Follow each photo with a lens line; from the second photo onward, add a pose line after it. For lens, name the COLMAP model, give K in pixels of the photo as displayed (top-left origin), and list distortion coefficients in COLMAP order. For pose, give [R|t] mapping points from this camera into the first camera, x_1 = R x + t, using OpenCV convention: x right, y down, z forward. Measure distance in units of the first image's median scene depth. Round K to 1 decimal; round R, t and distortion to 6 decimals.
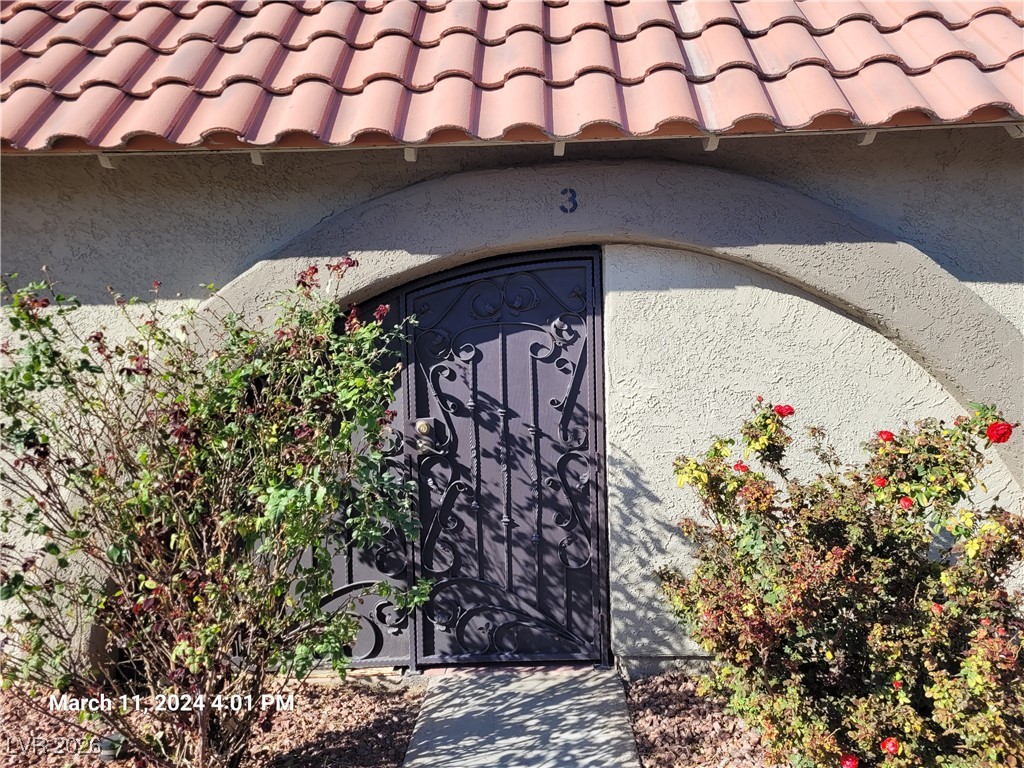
lens RADIAL K [[773.3, 0, 513.7], [0, 773.3, 353.0], [0, 0, 1]] dist [0.028698, -0.005526]
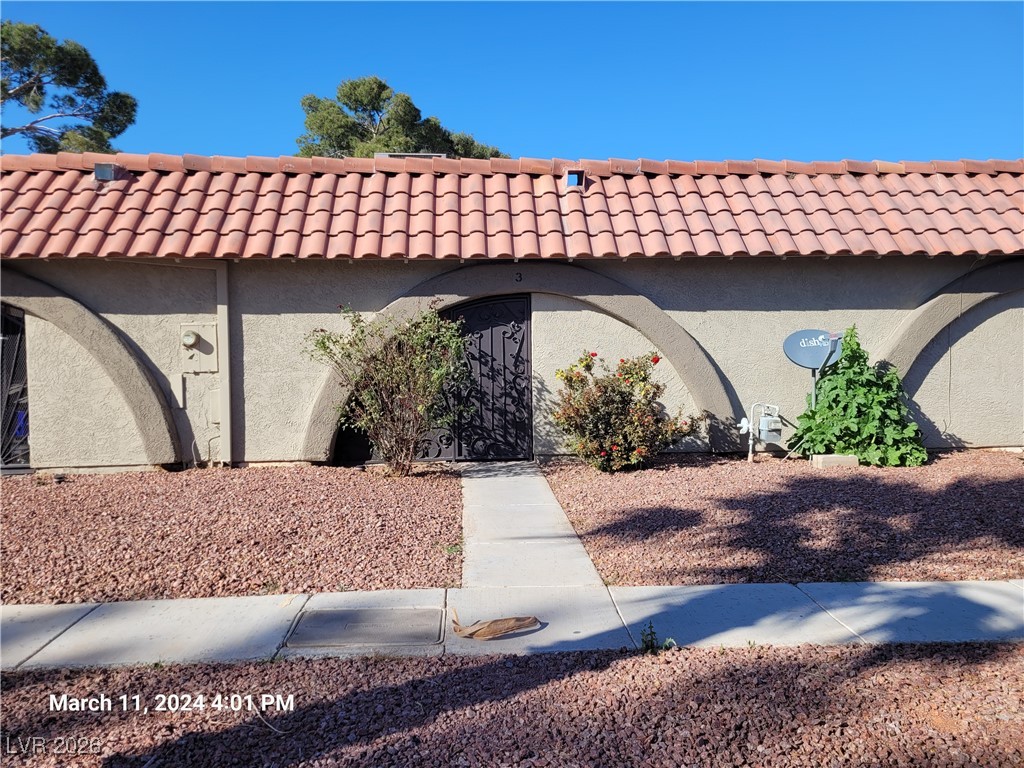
lens RADIAL K [[773.3, 0, 511.3], [0, 773.3, 383.5], [0, 0, 1]] dist [0.028698, -0.005526]
pose [[0.994633, 0.007058, 0.103229, -0.209837], [-0.009844, 0.999600, 0.026504, 0.091427], [-0.103001, -0.027378, 0.994304, -1.527660]]
